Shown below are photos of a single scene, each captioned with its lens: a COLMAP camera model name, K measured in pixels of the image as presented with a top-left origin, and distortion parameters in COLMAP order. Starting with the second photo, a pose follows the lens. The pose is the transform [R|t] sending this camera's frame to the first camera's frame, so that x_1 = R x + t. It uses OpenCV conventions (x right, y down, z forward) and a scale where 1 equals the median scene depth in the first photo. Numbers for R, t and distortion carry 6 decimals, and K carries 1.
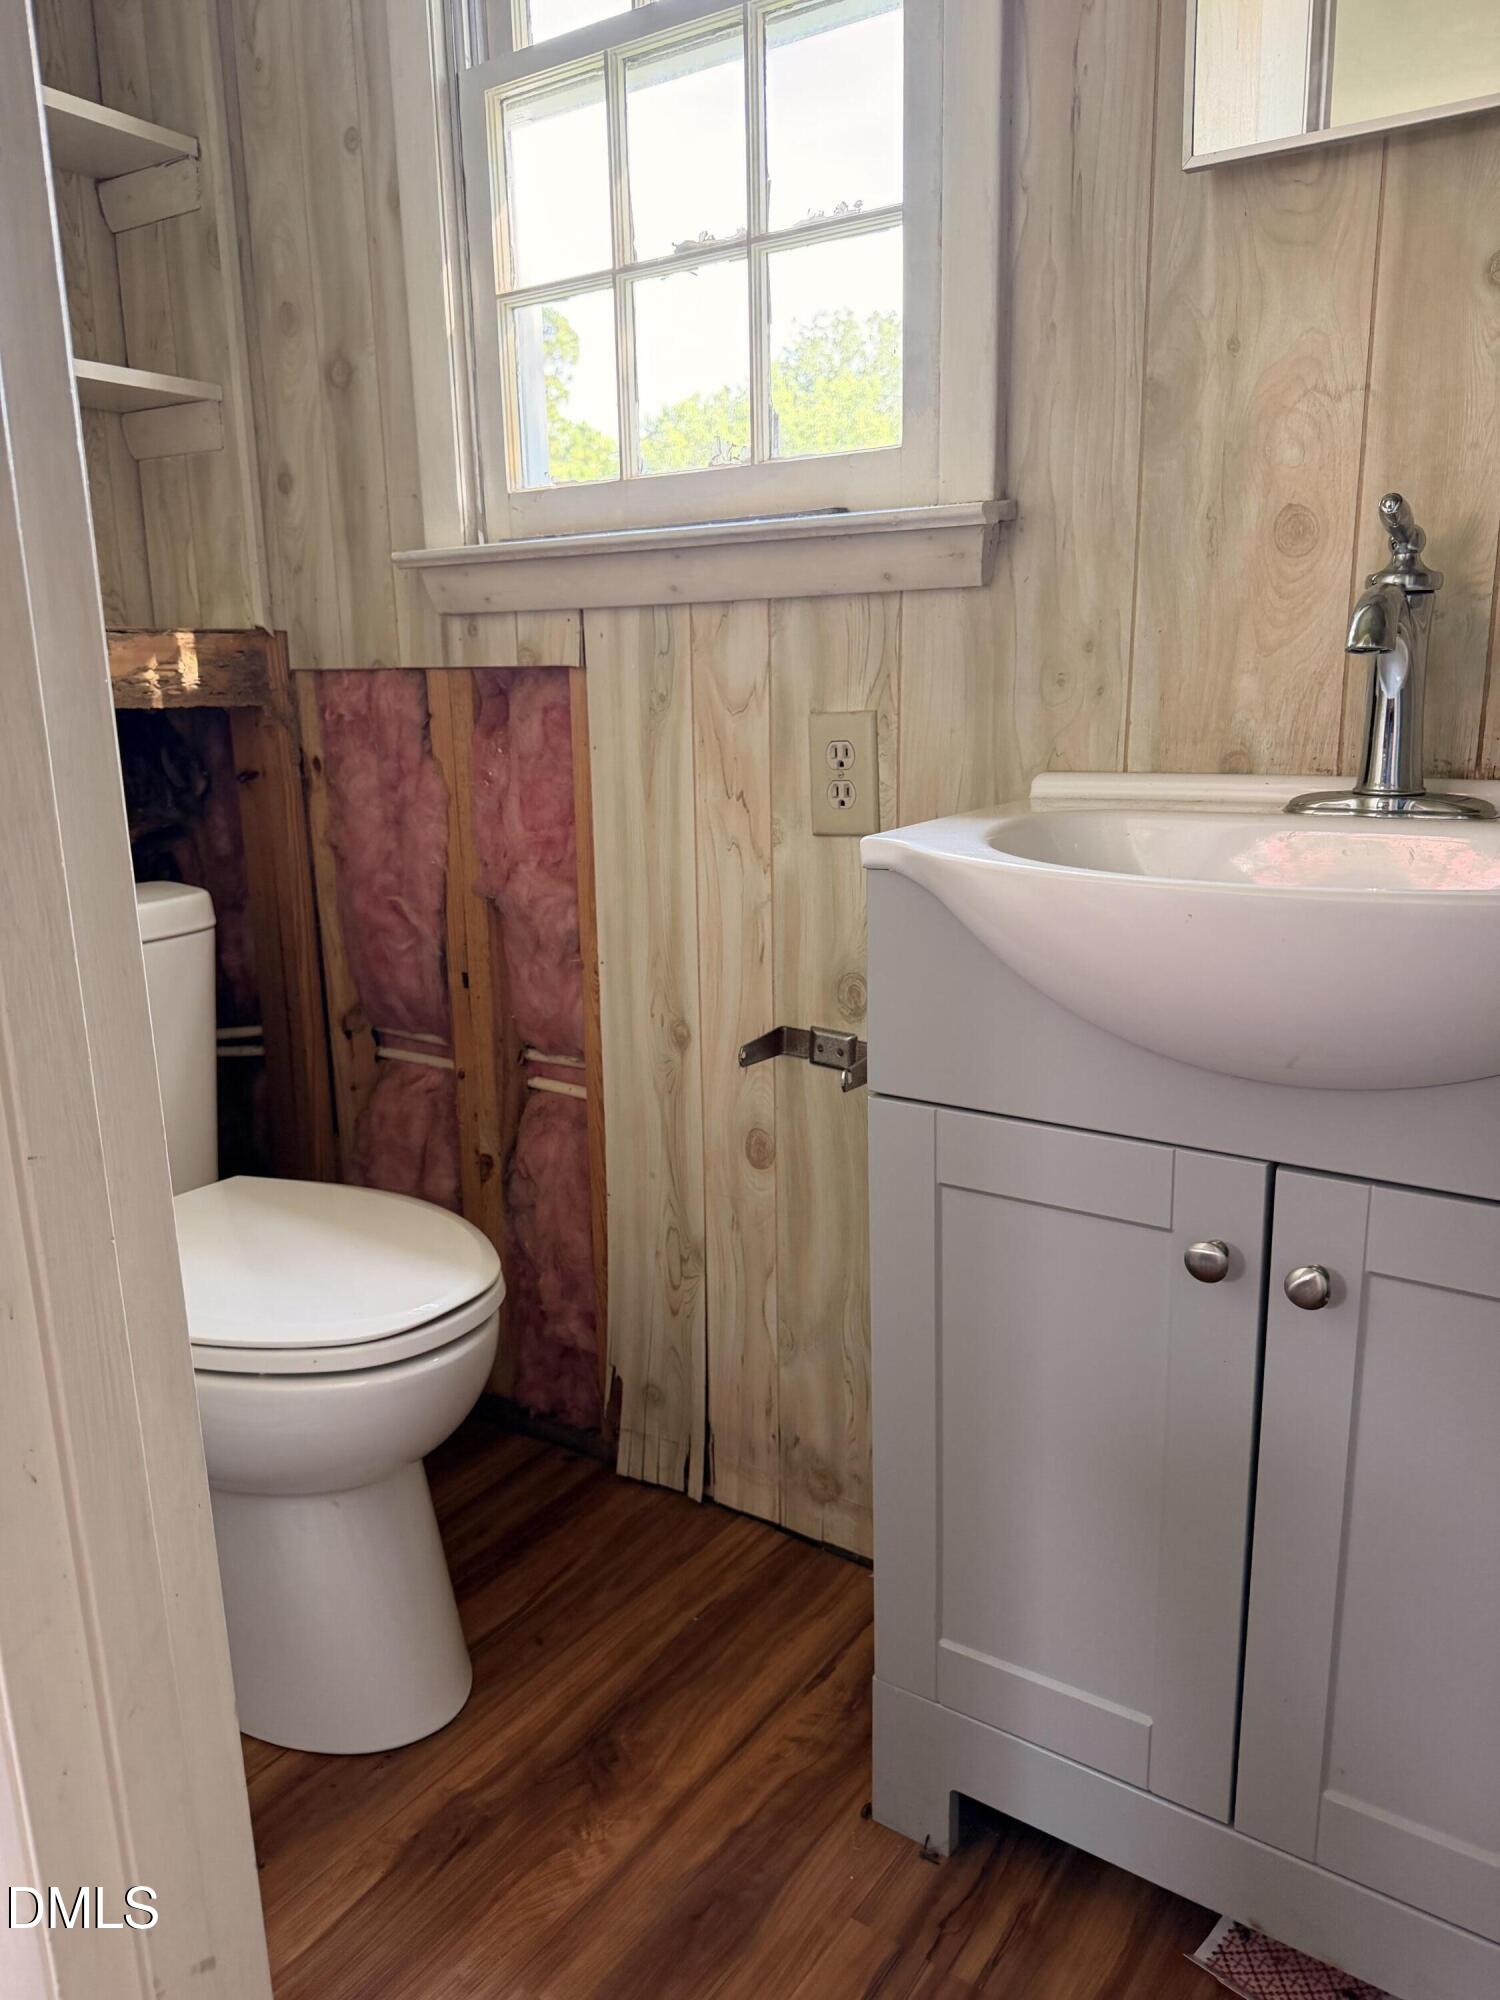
lens RADIAL K [[1420.3, 0, 780.7], [0, 1420.3, 1018.7], [0, 0, 1]] dist [0.005959, -0.024764]
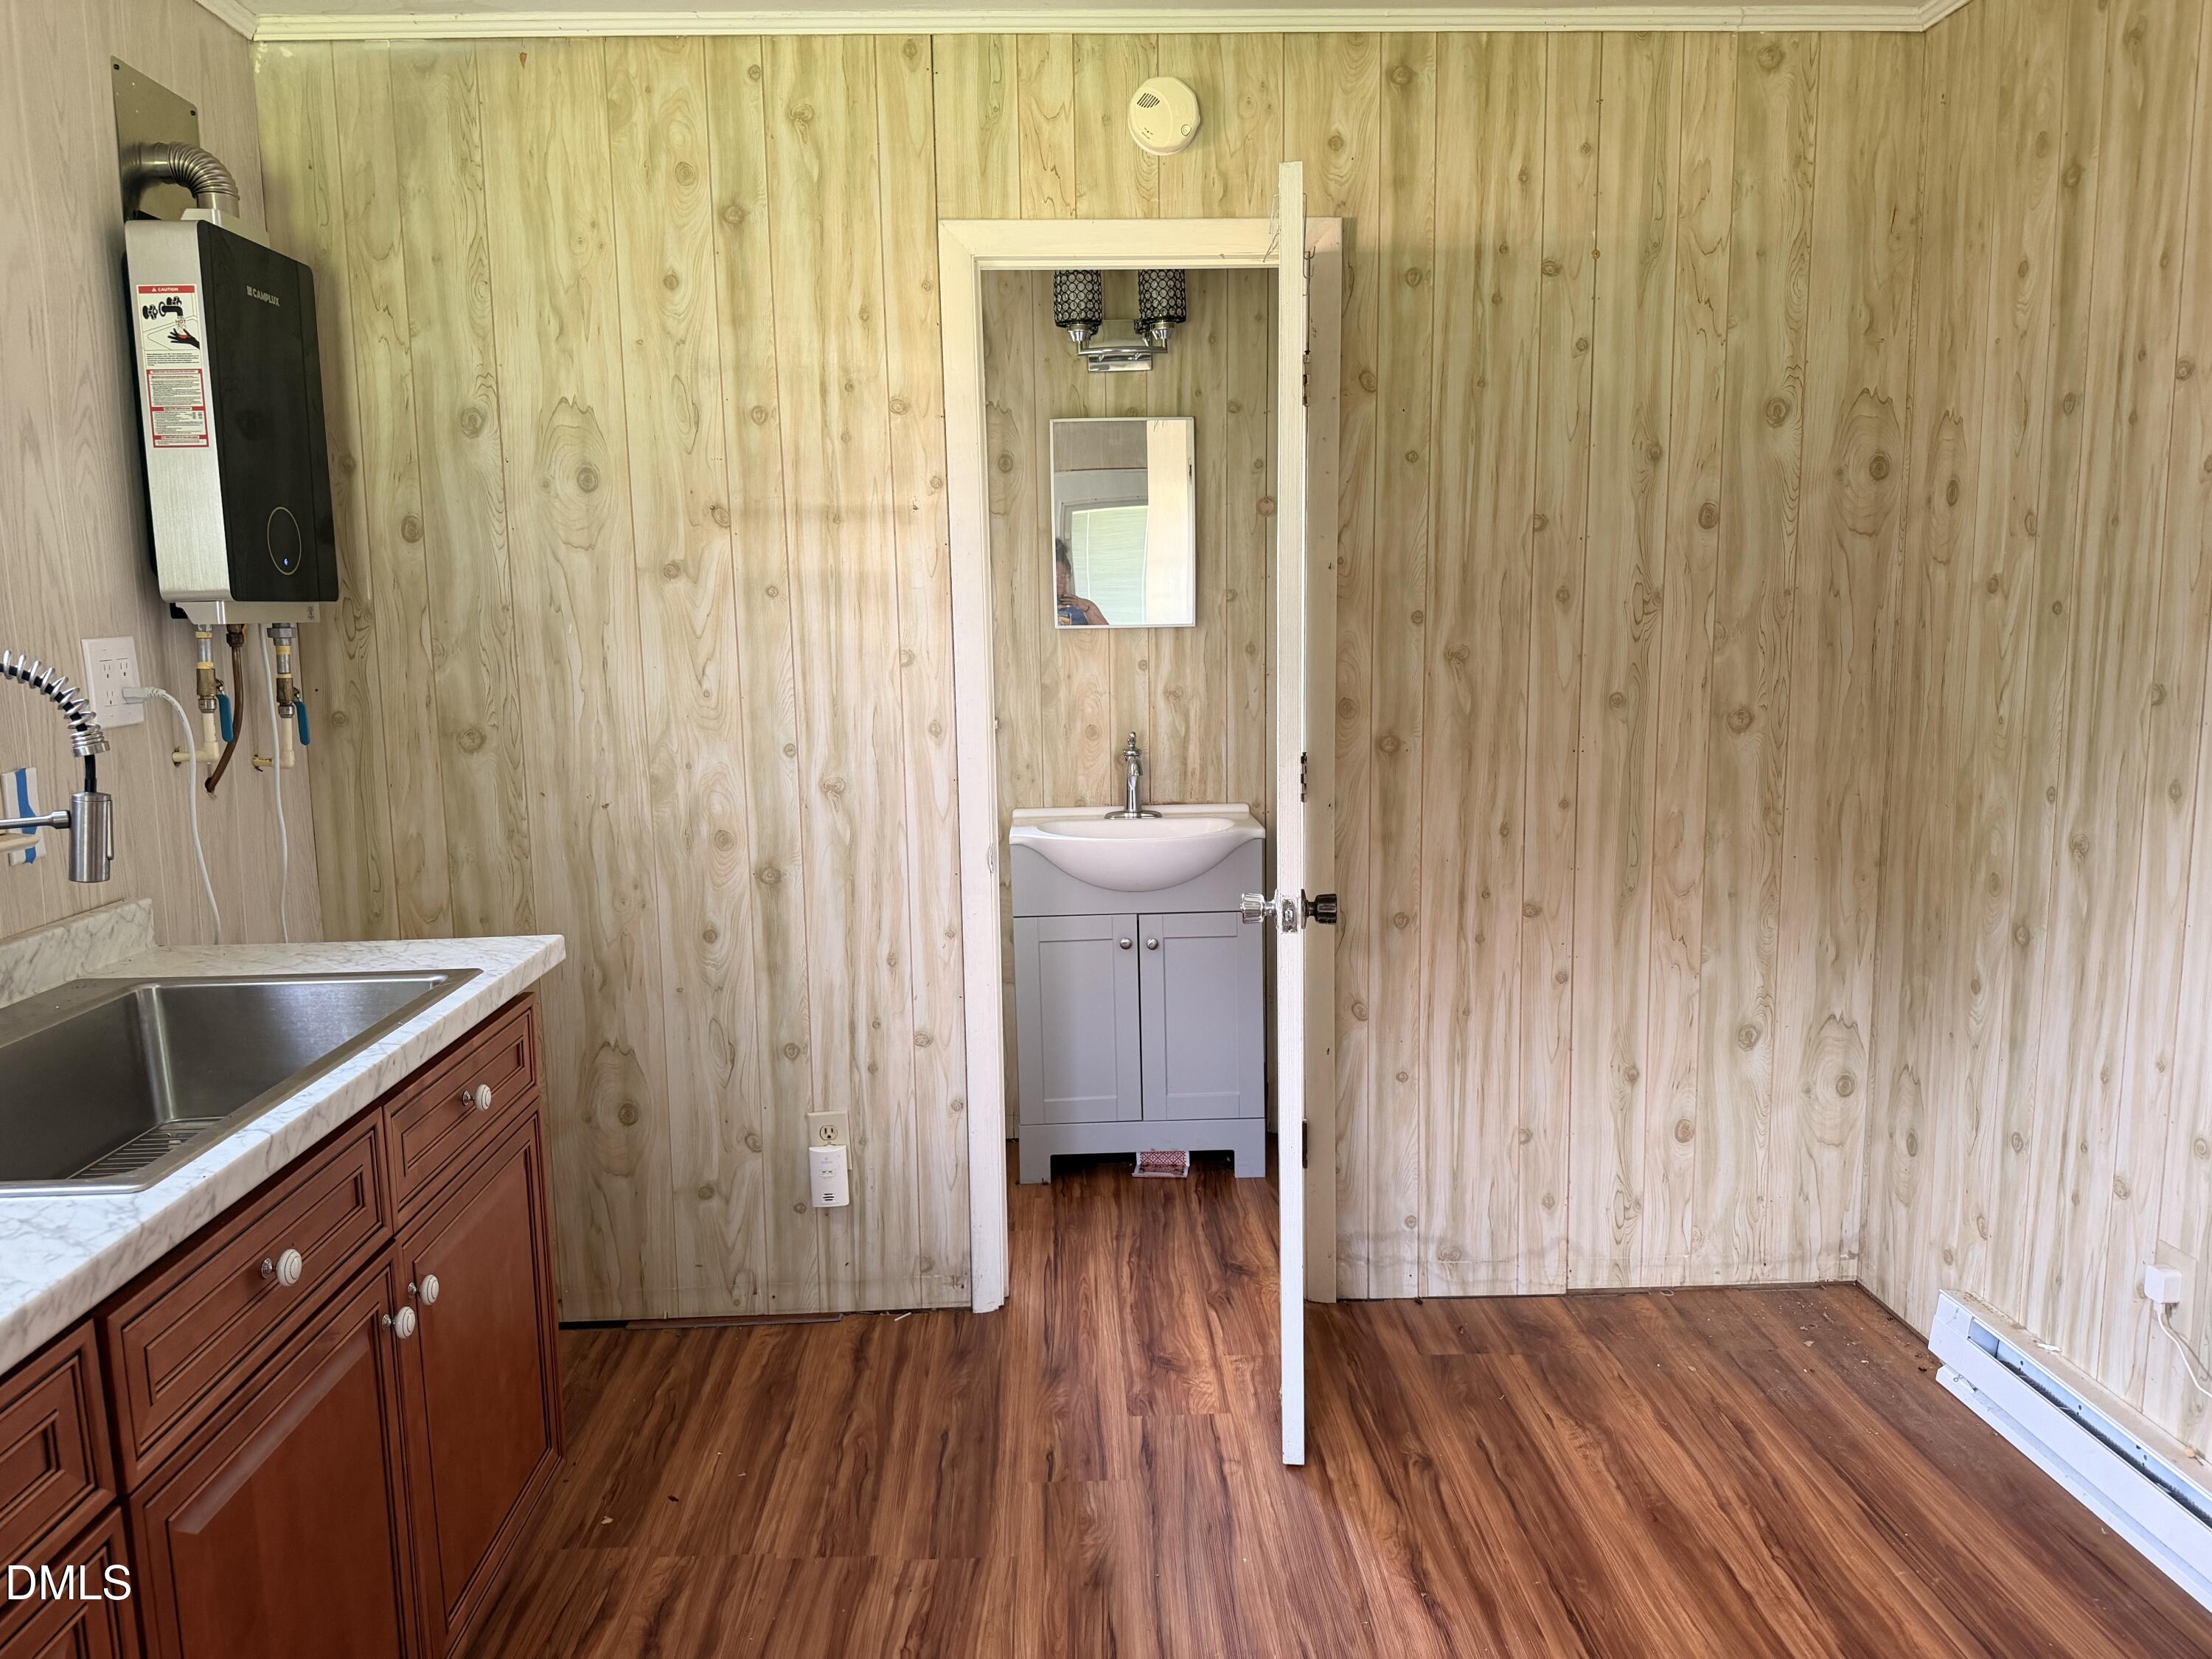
lens RADIAL K [[1571.4, 0, 1106.0], [0, 1571.4, 829.5], [0, 0, 1]] dist [0.019178, -0.023731]
pose [[0.801084, -0.080390, 0.593129, -1.778600], [0.143593, 0.987813, -0.060055, 0.096107], [-0.581073, 0.133278, 0.802864, -1.888884]]
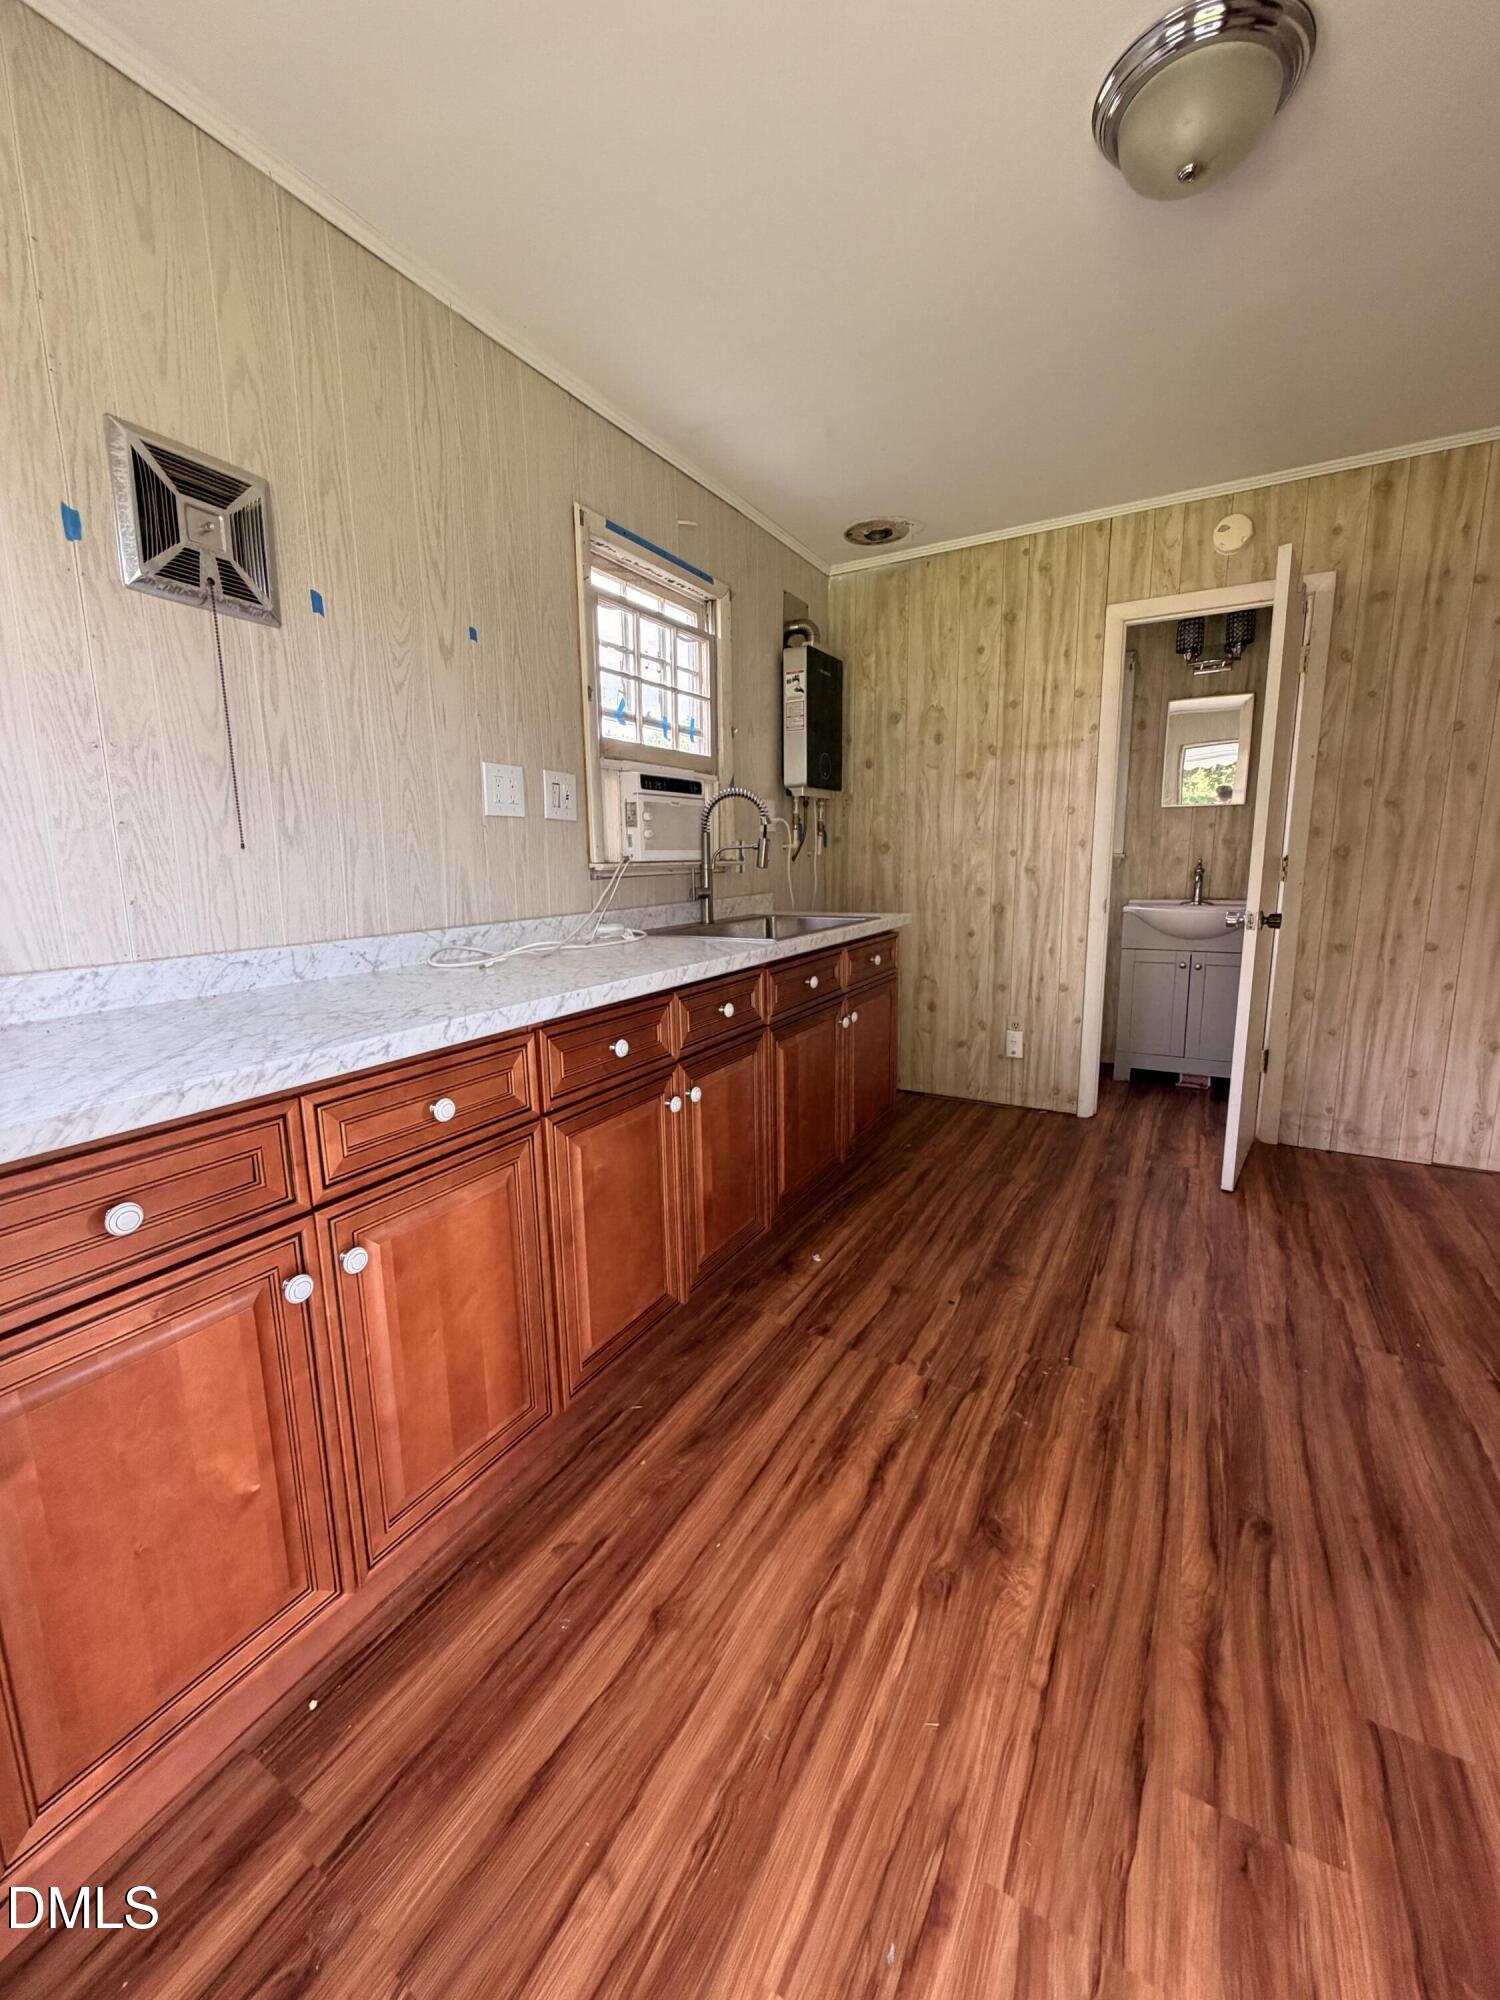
lens RADIAL K [[797.3, 0, 739.9], [0, 797.3, 995.7], [0, 0, 1]] dist [0.000286, -0.000422]
pose [[0.996812, -0.010839, 0.079051, -1.931776], [0.015986, 0.997772, -0.064778, 0.474391], [-0.078173, 0.065835, 0.994764, -2.432337]]
